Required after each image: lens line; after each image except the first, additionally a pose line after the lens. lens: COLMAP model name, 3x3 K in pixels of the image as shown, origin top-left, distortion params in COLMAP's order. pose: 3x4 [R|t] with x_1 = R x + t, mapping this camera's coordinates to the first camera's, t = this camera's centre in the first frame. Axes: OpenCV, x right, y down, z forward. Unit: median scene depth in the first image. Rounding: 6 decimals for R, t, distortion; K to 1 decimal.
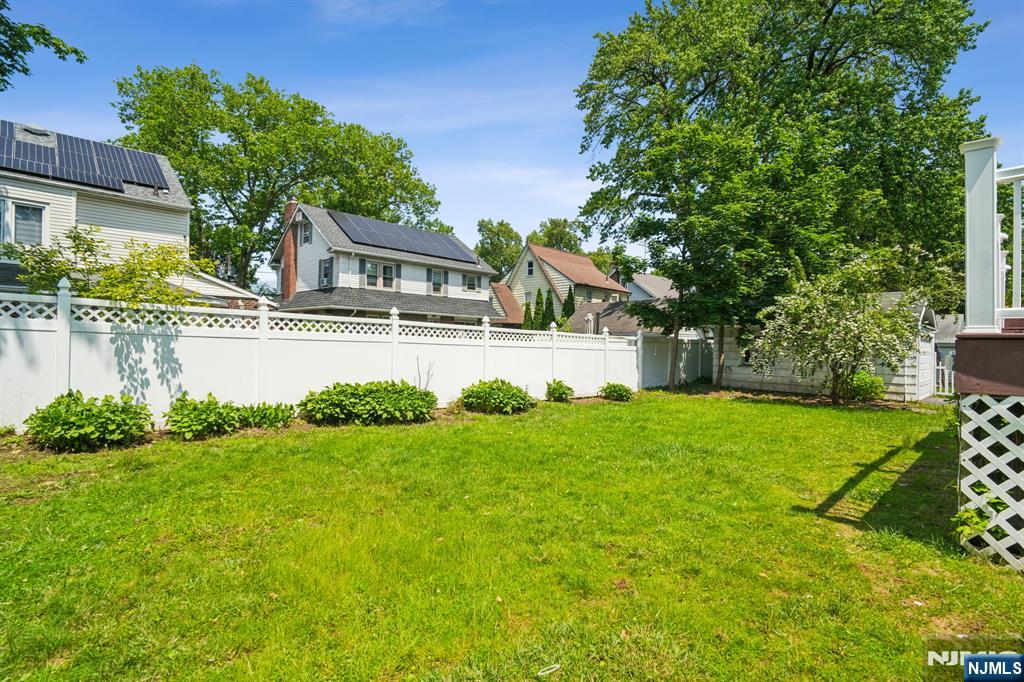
lens RADIAL K [[485.1, 0, 512.7], [0, 485.1, 344.7], [0, 0, 1]] dist [-0.003971, -0.000311]
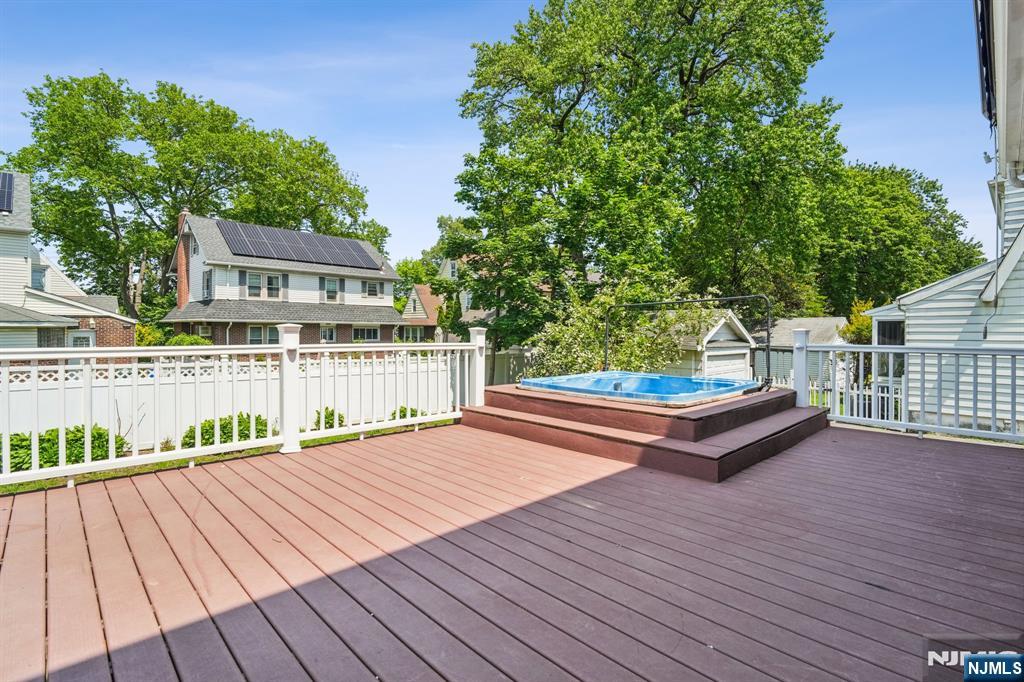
lens RADIAL K [[485.1, 0, 511.4], [0, 485.1, 335.7], [0, 0, 1]] dist [-0.003971, -0.000311]
pose [[0.999938, -0.011087, -0.000331, 0.226895], [0.011088, 0.999931, 0.003836, -0.035342], [0.000288, -0.003839, 0.999993, -0.008983]]
